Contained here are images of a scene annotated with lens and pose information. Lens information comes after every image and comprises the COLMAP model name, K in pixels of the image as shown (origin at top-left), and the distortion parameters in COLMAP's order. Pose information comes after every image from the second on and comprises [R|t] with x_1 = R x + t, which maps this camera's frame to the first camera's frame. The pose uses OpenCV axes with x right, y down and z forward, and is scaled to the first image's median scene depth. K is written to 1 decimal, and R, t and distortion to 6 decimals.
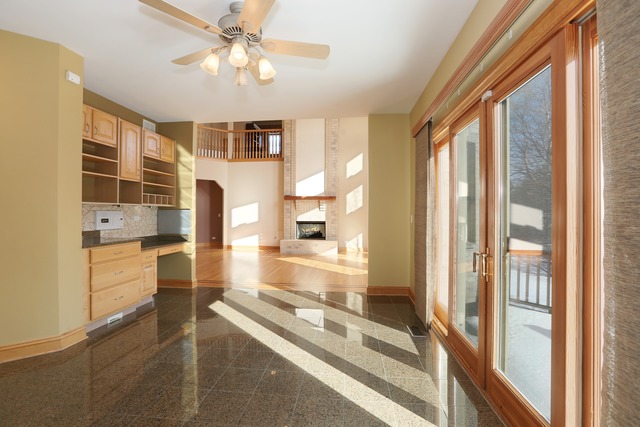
lens RADIAL K [[294.2, 0, 320.7], [0, 294.2, 213.8], [0, 0, 1]] dist [-0.014383, 0.000740]
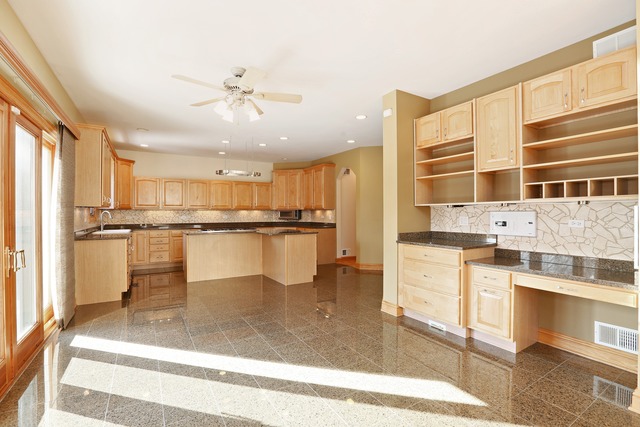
lens RADIAL K [[294.2, 0, 318.7], [0, 294.2, 213.5], [0, 0, 1]] dist [-0.014383, 0.000740]
pose [[-0.806111, -0.000072, -0.591764, 0.152086], [0.000711, 0.999999, -0.001090, -0.004457], [0.591763, -0.001299, -0.806111, 1.404560]]
